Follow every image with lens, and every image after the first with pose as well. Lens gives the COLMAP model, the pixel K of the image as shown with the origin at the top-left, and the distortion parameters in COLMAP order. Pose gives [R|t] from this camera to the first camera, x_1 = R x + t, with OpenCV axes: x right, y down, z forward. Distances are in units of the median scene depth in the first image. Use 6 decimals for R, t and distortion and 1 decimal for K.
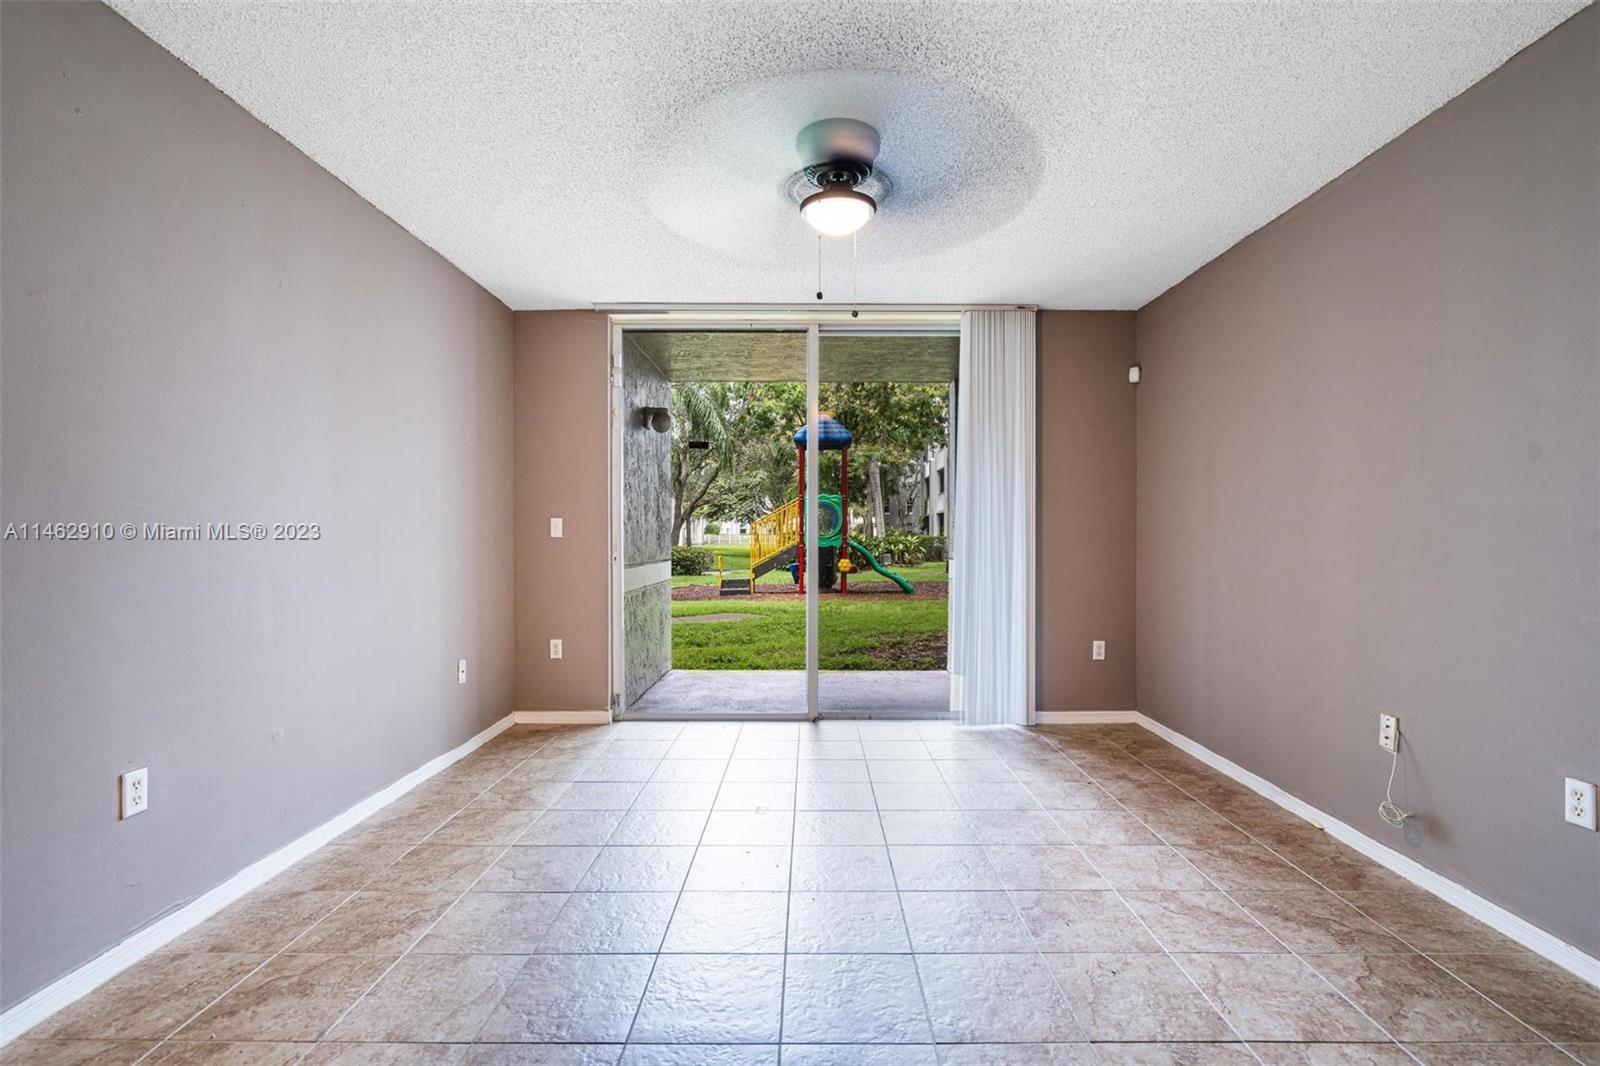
lens RADIAL K [[726.8, 0, 809.9], [0, 726.8, 536.8], [0, 0, 1]] dist [-0.007465, 0.003257]
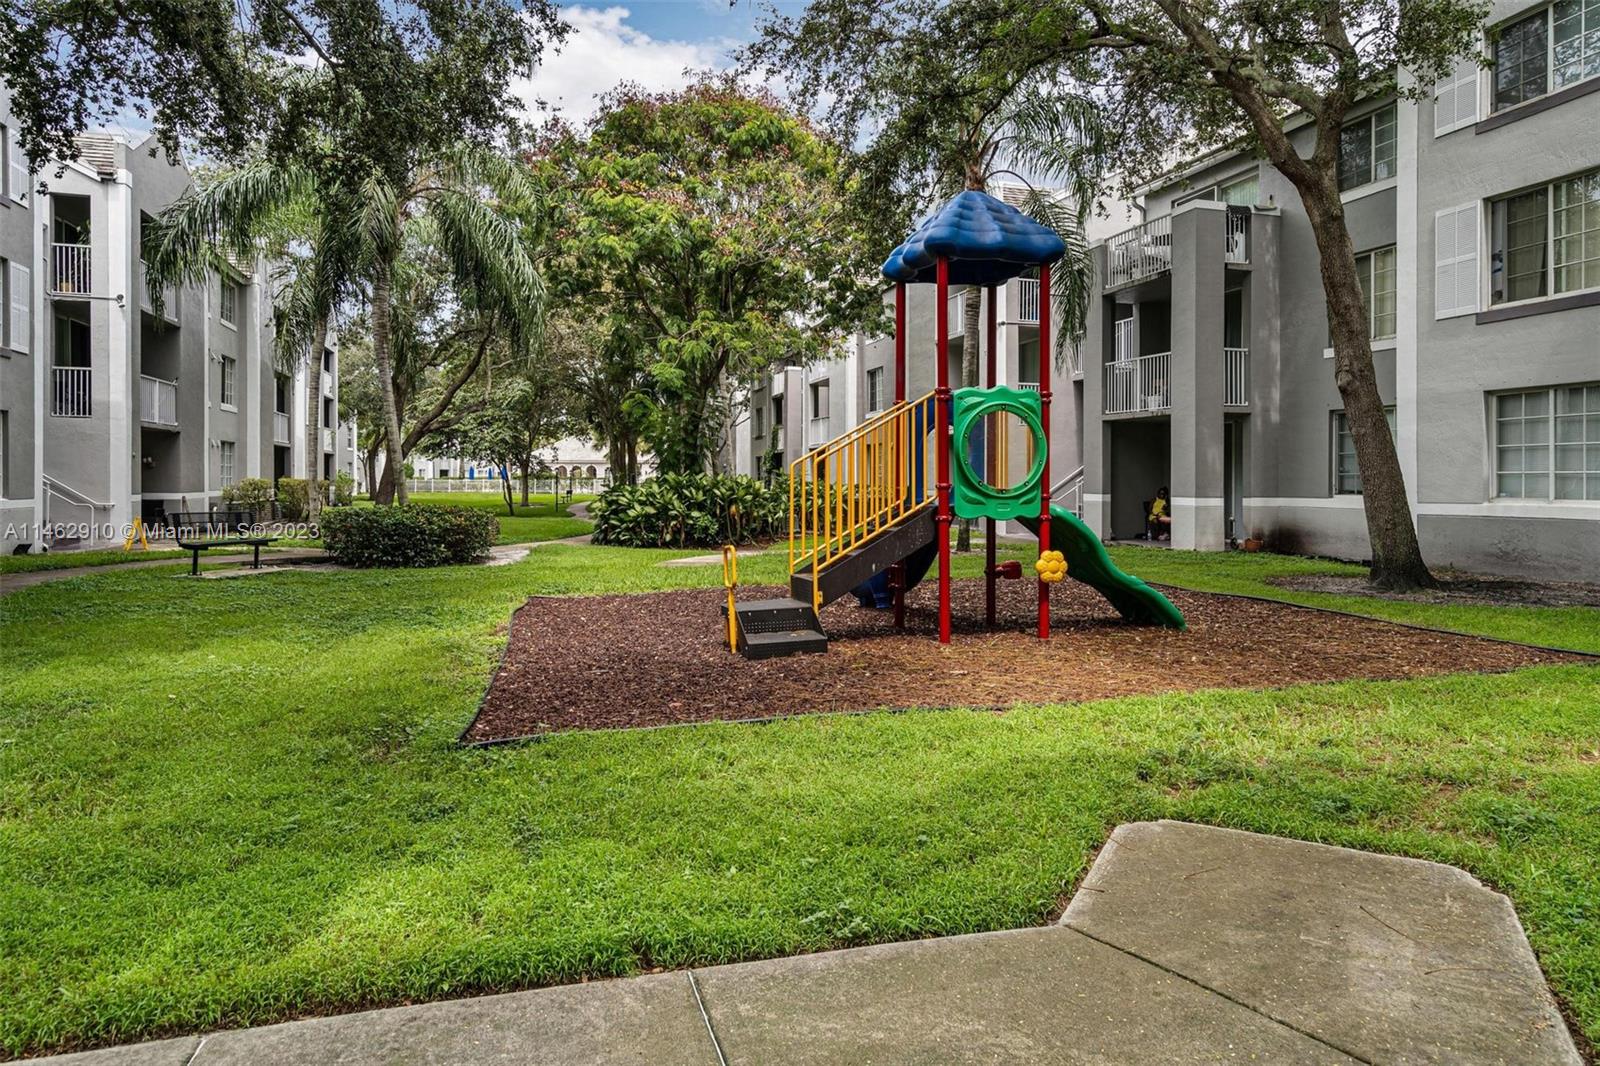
lens RADIAL K [[920.7, 0, 792.1], [0, 920.7, 495.1], [0, 0, 1]] dist [0.008960, 0.002964]
pose [[0.956332, -0.001663, 0.292278, -0.884285], [-0.002822, 0.999885, 0.014924, -0.023299], [-0.292269, -0.015097, 0.956217, 2.070950]]
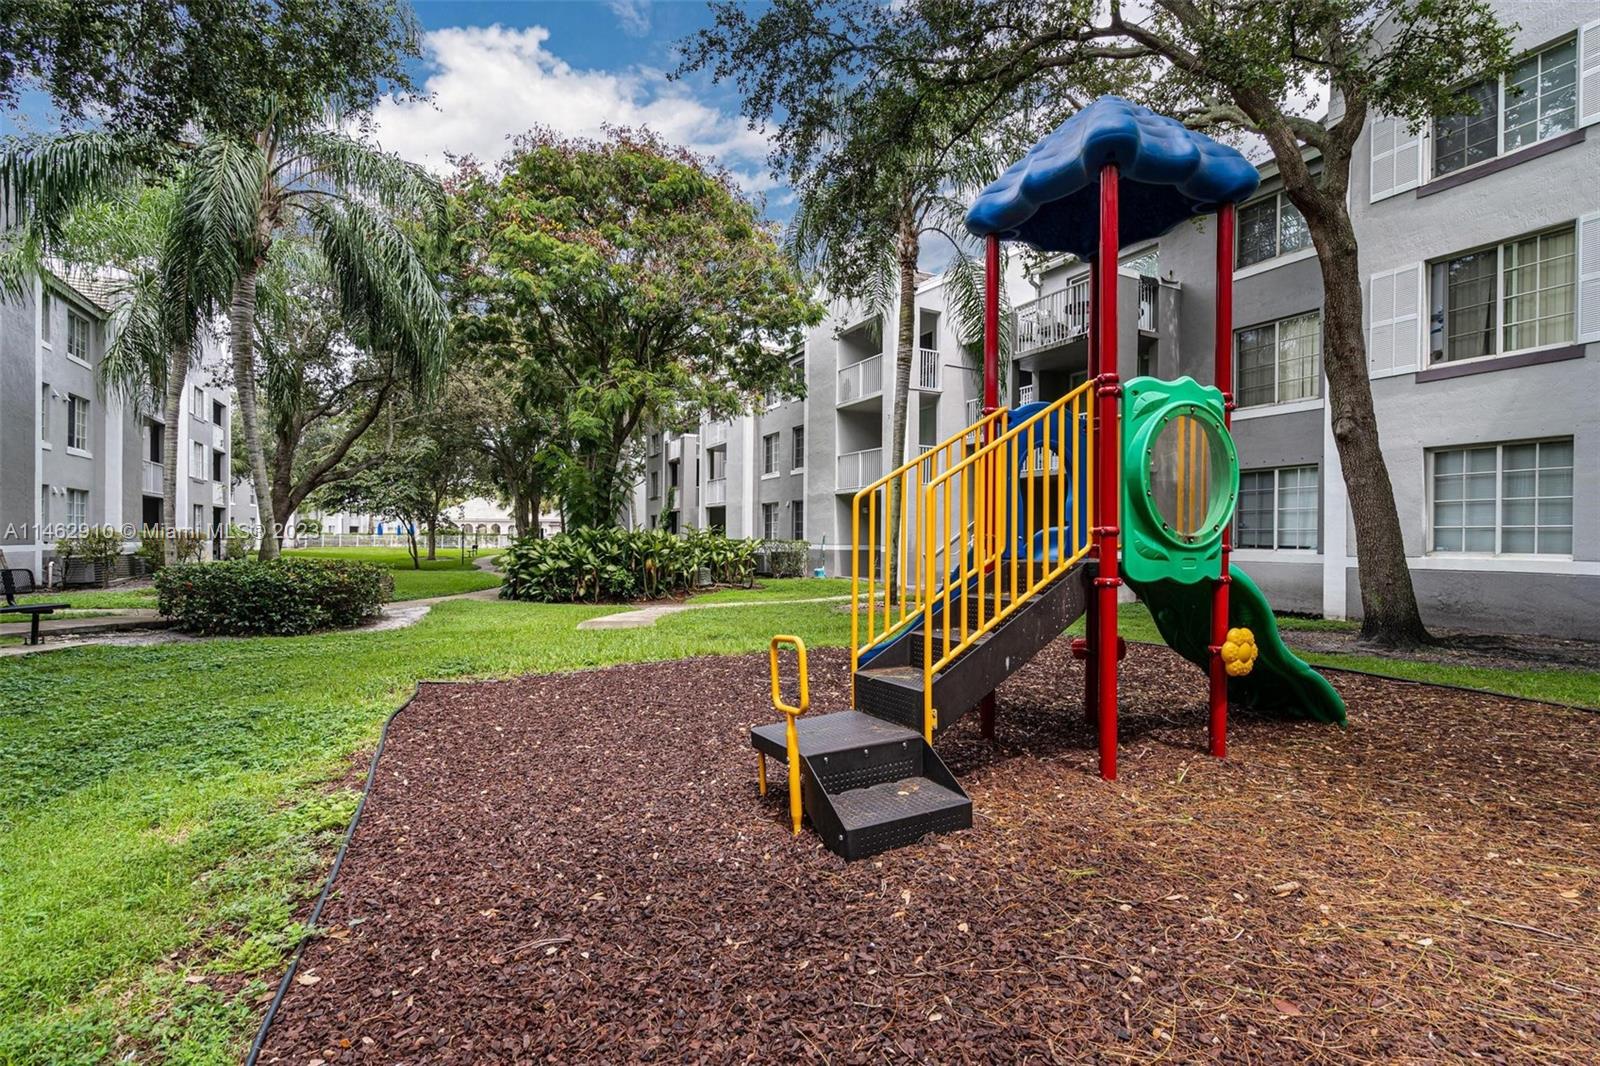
lens RADIAL K [[726.8, 0, 796.7], [0, 726.8, 540.0], [0, 0, 1]] dist [-0.007465, 0.003257]
pose [[0.888352, 0.005405, 0.459132, -0.824400], [-0.006168, 0.999981, 0.000162, 0.000438], [-0.459122, -0.002976, 0.888368, 3.166068]]
